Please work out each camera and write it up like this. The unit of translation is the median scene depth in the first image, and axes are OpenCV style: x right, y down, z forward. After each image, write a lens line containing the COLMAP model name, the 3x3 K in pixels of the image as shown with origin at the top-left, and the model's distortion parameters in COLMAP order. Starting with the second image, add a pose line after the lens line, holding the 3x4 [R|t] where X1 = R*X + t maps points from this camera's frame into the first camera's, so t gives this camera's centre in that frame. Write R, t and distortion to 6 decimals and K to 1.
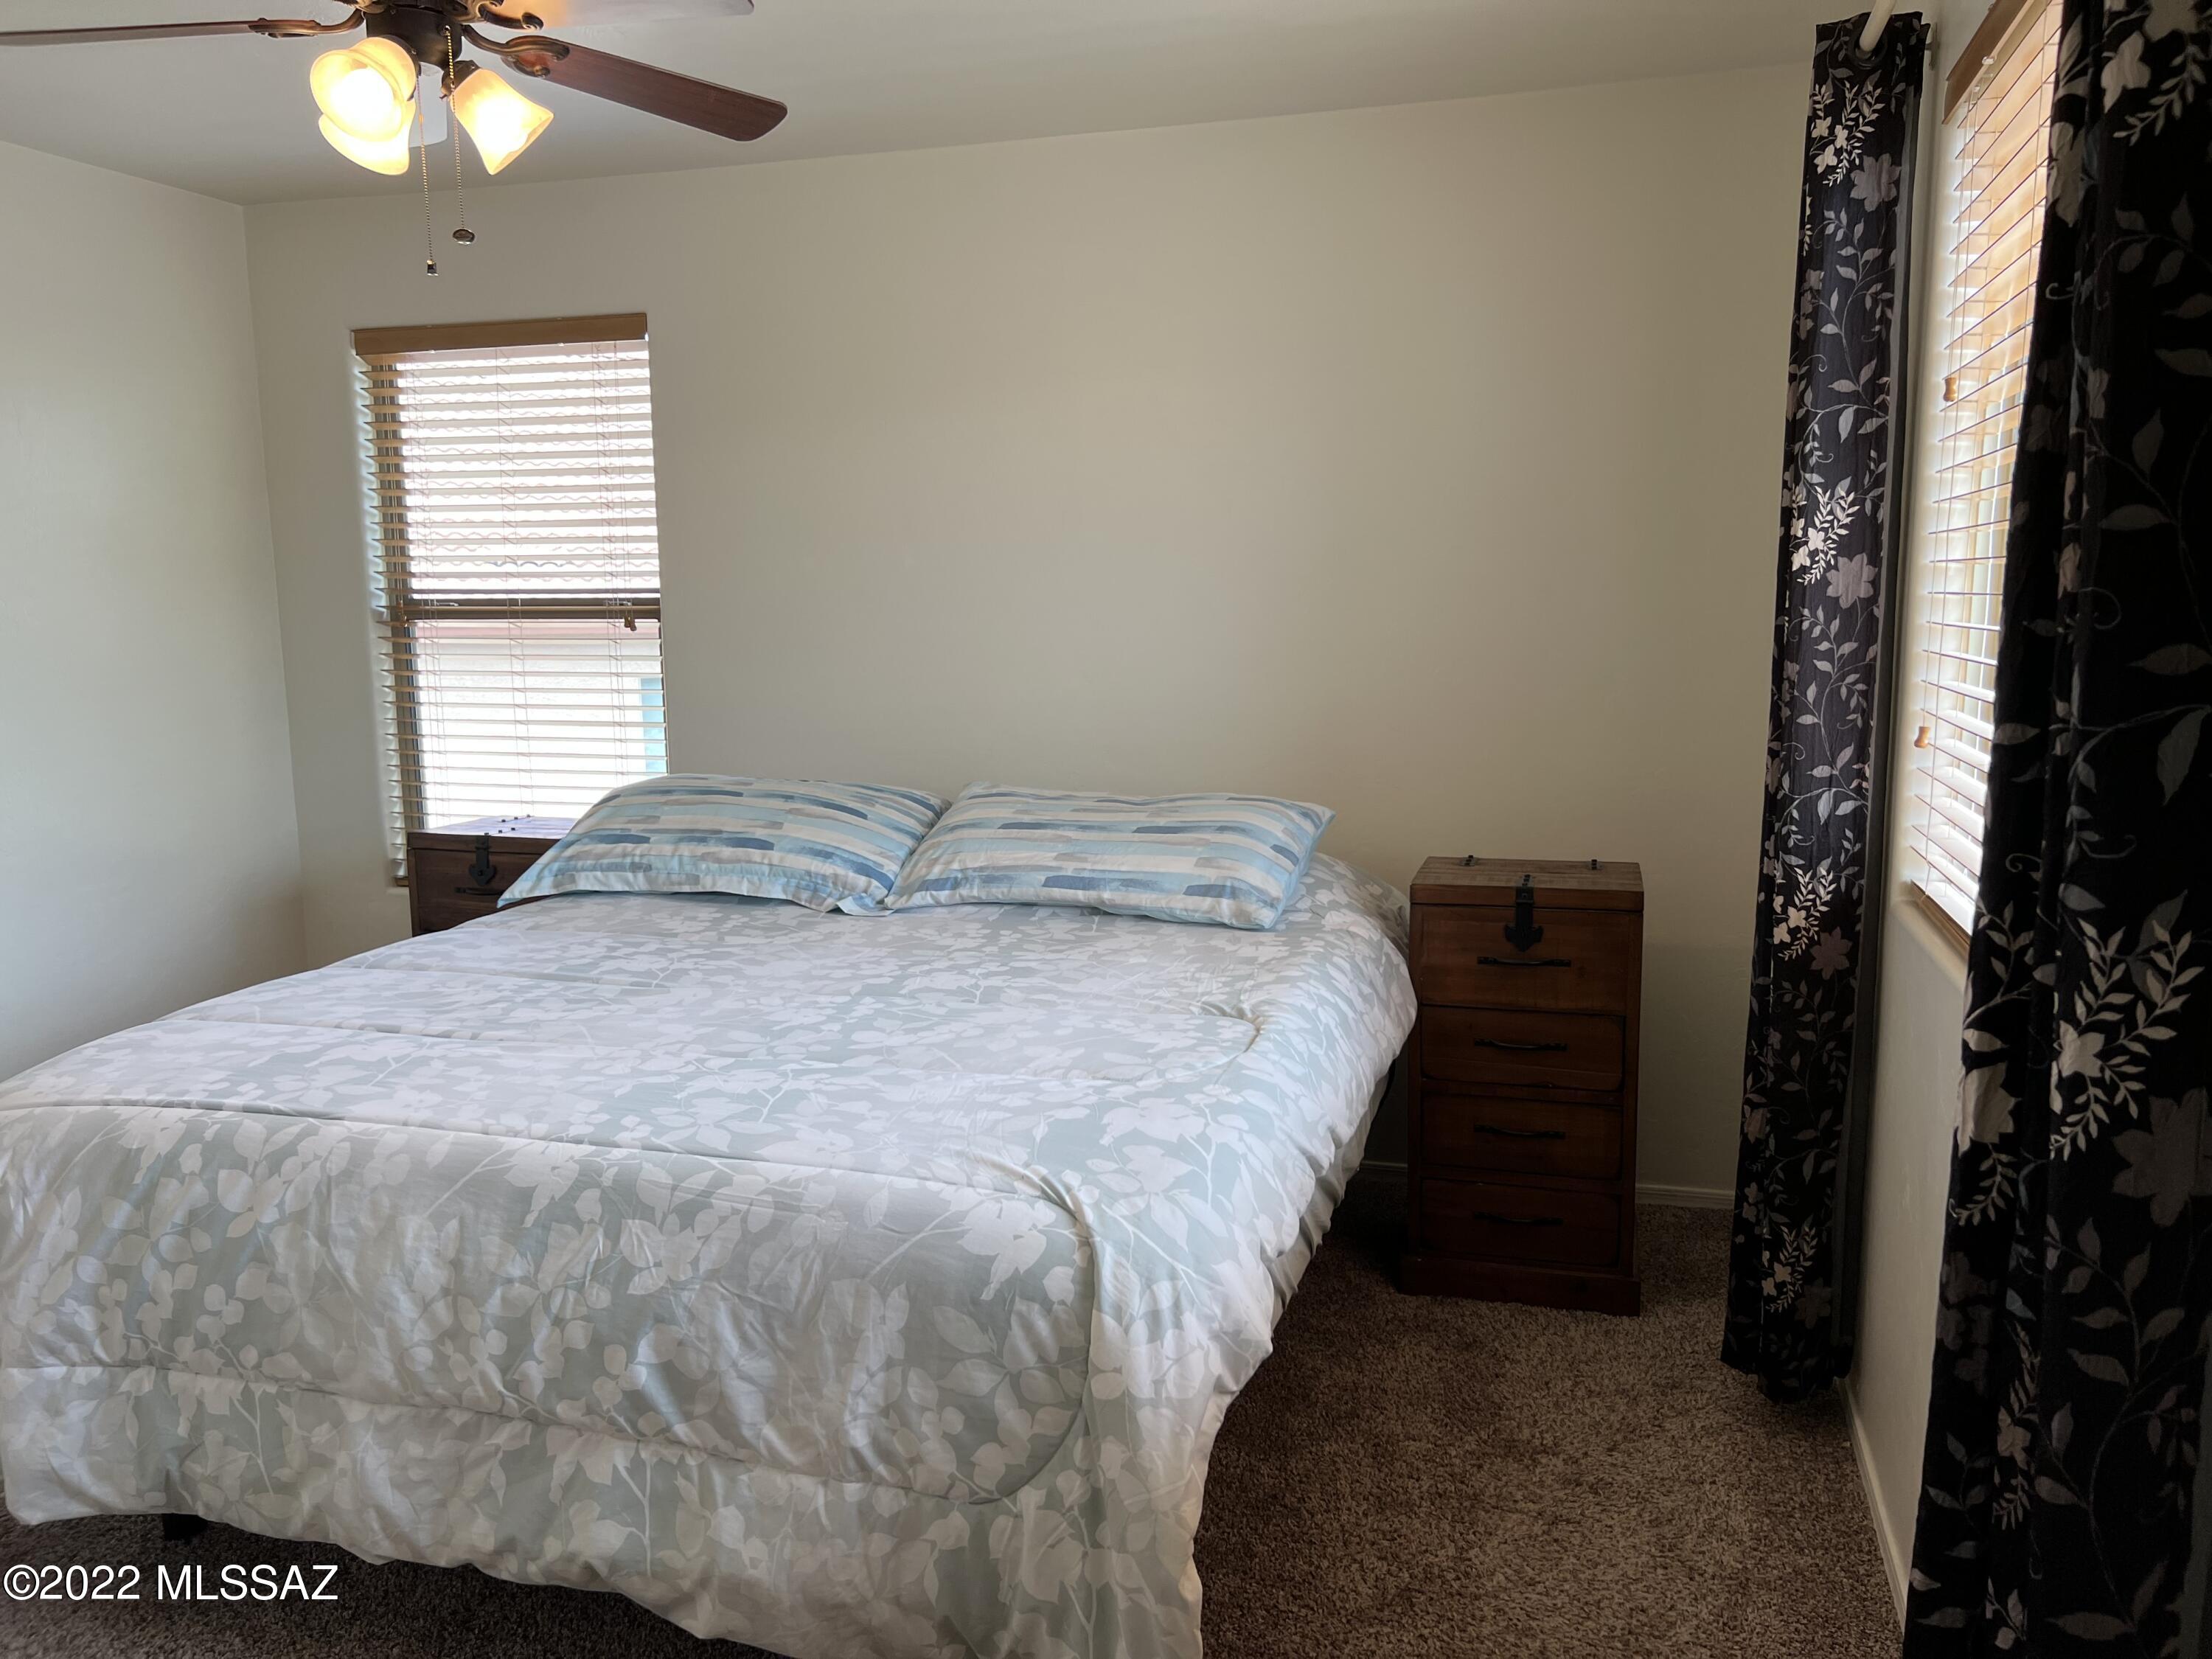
lens RADIAL K [[1708.9, 0, 1108.4], [0, 1708.9, 849.0], [0, 0, 1]] dist [0.068418, -0.088129]
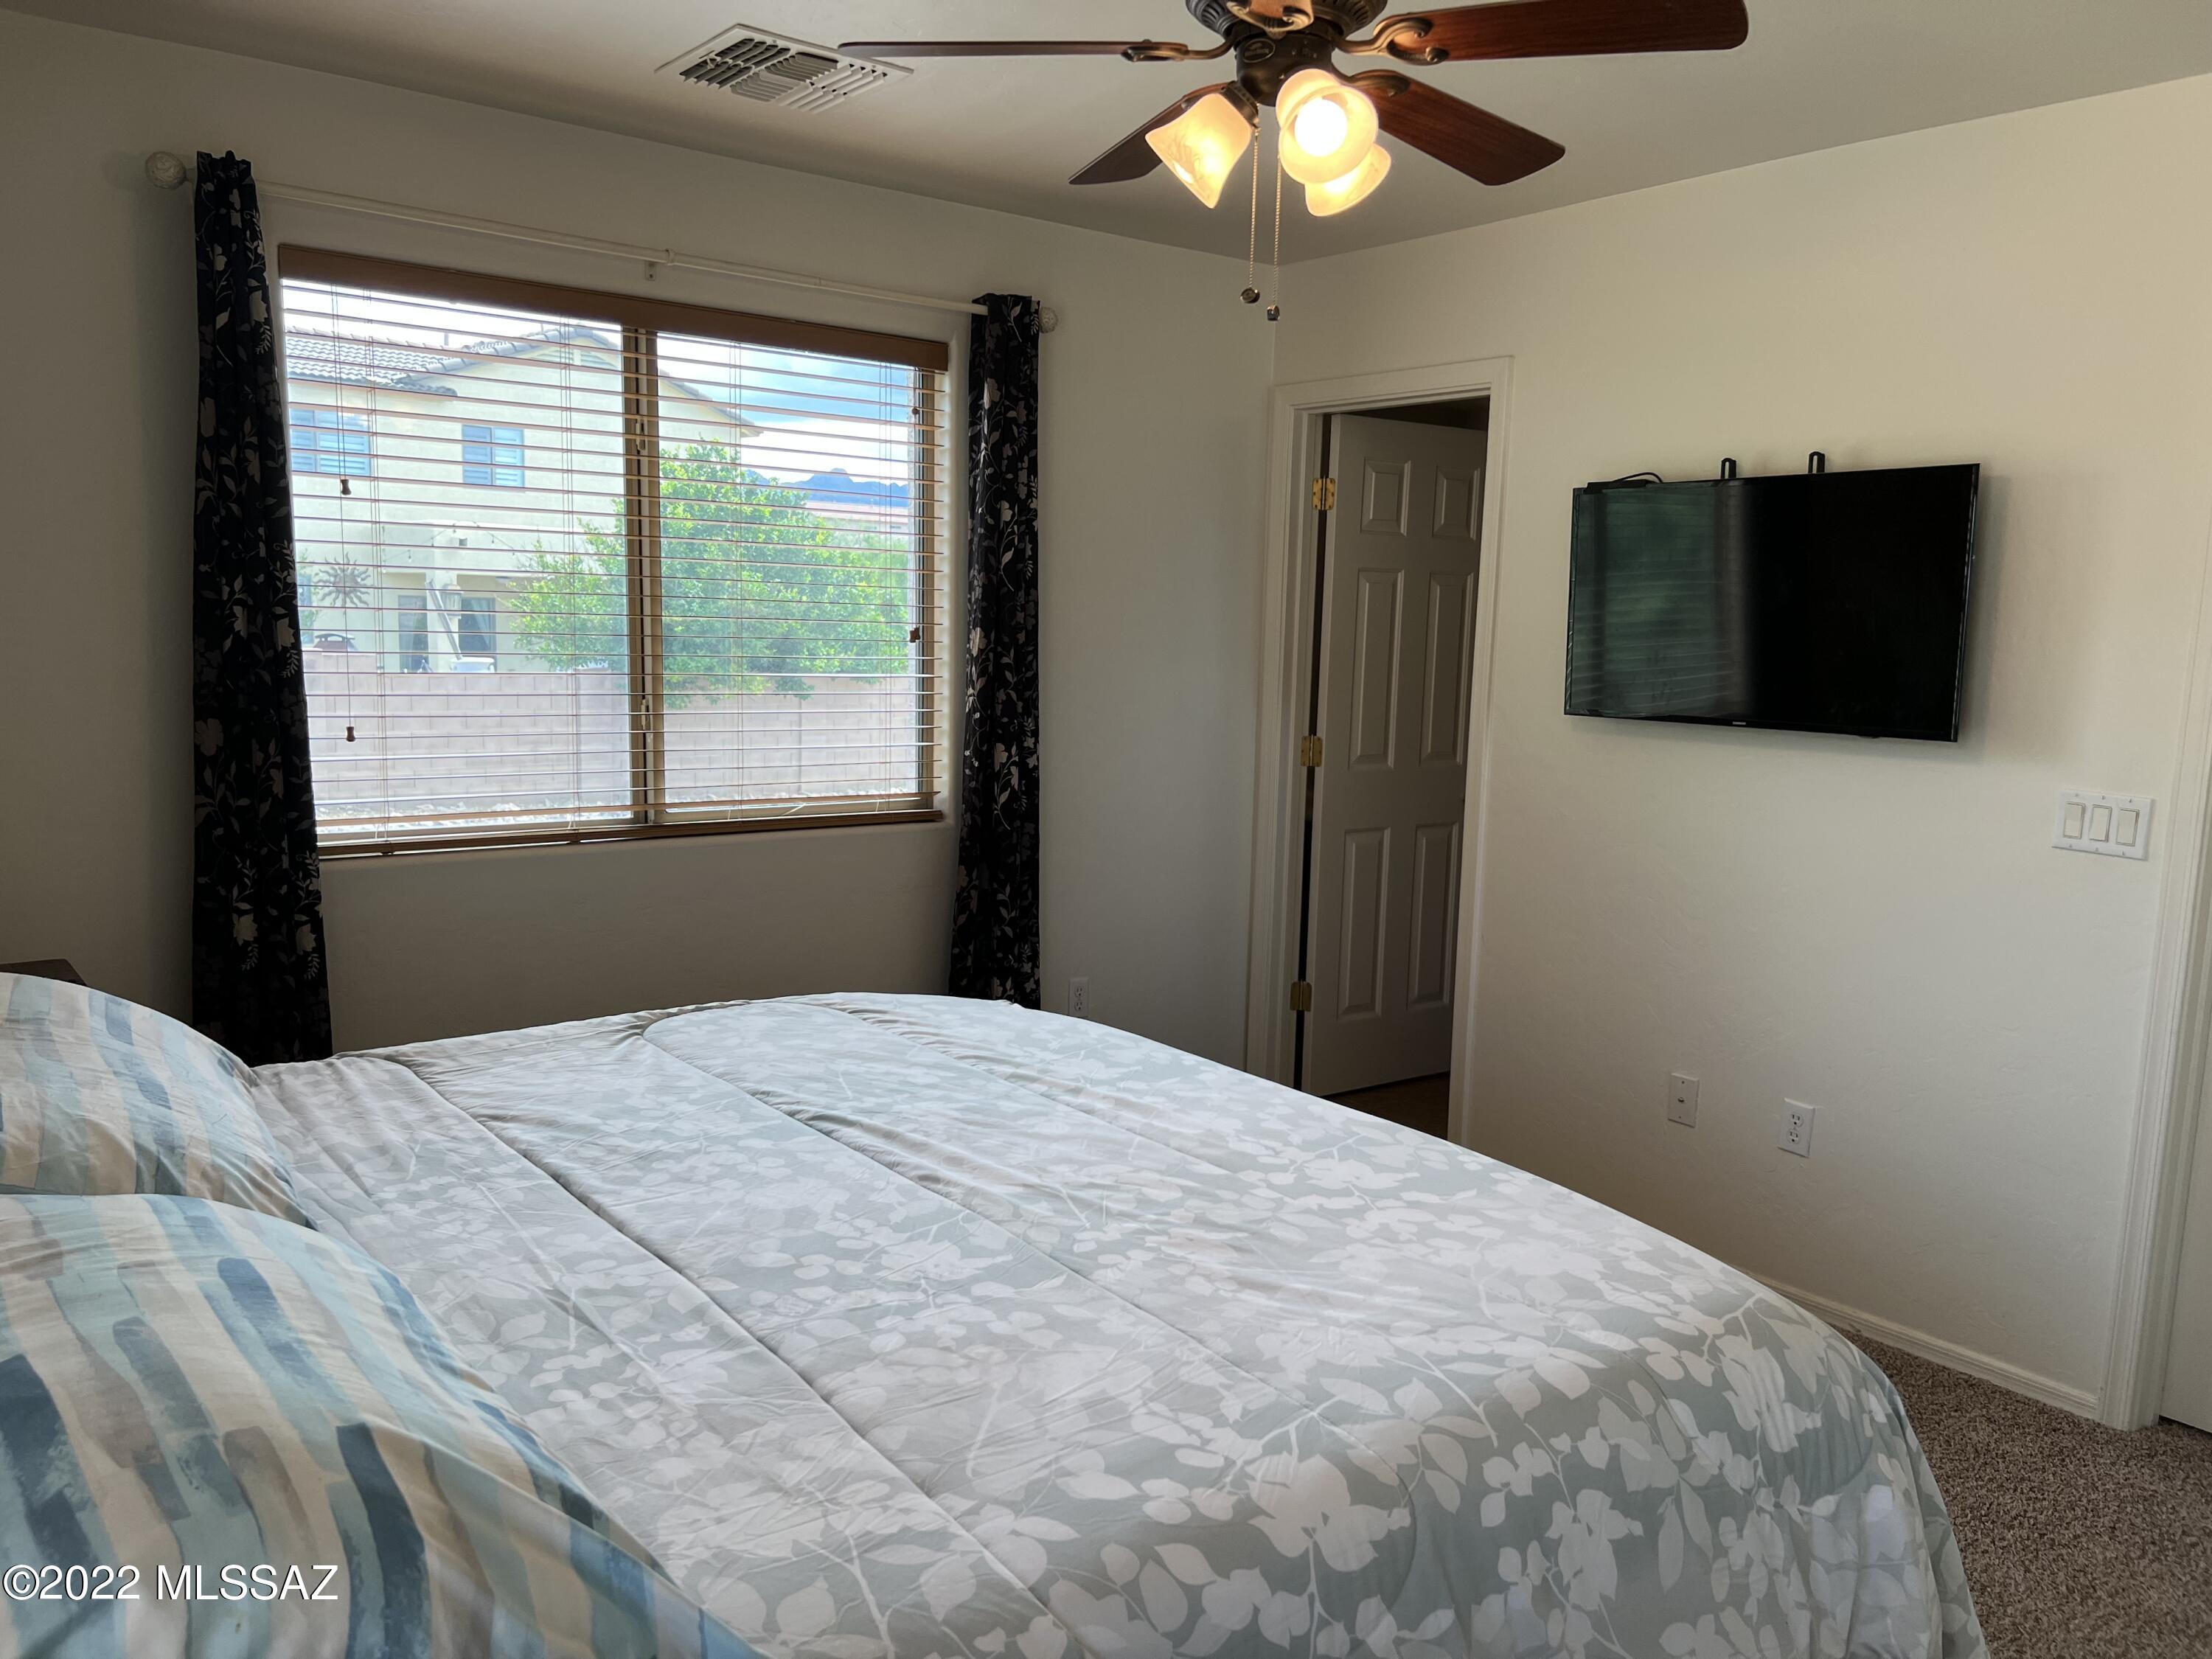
lens RADIAL K [[1708.9, 0, 1108.4], [0, 1708.9, 849.0], [0, 0, 1]] dist [0.068418, -0.088129]
pose [[-0.838453, -0.086583, 0.538053, -0.788880], [0.063417, 0.965090, 0.254124, -0.280687], [-0.541272, 0.247193, -0.803692, 1.752754]]
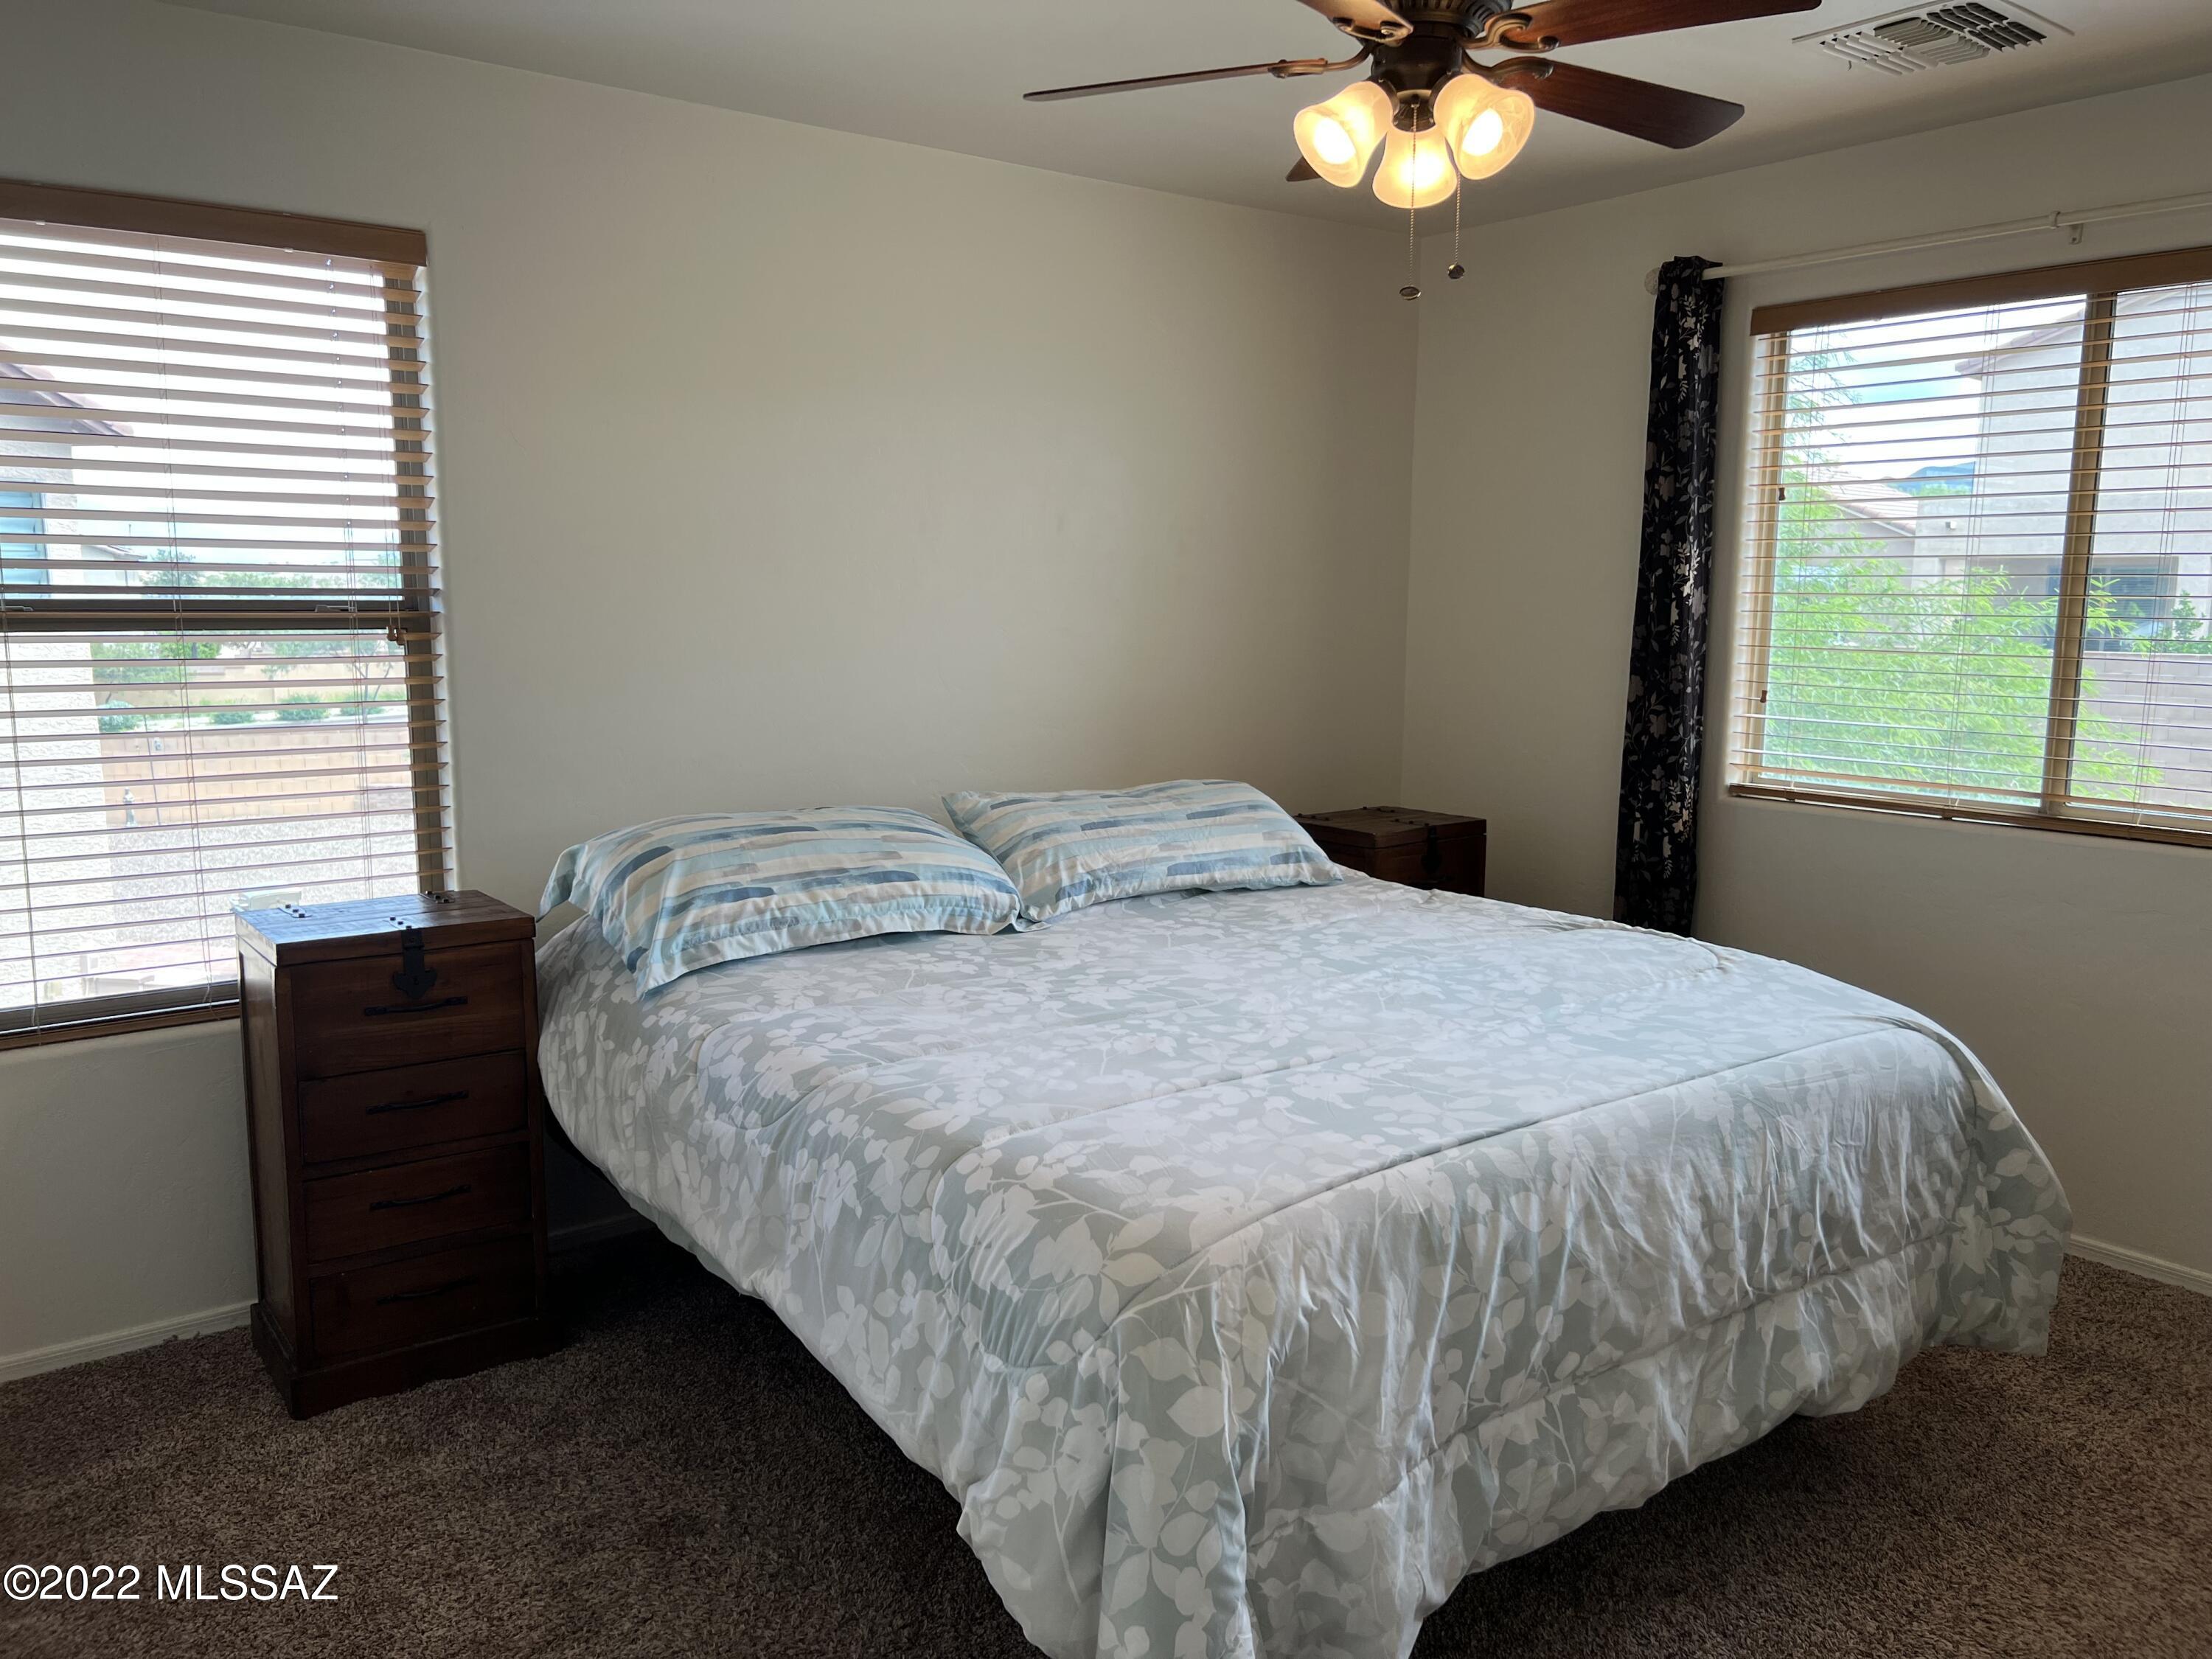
lens RADIAL K [[1708.9, 0, 1108.4], [0, 1708.9, 849.0], [0, 0, 1]] dist [0.068418, -0.088129]
pose [[0.570750, -0.110677, 0.813631, -1.268174], [0.109259, 0.992300, 0.058337, -0.083969], [-0.813823, 0.055600, 0.578447, 0.544199]]
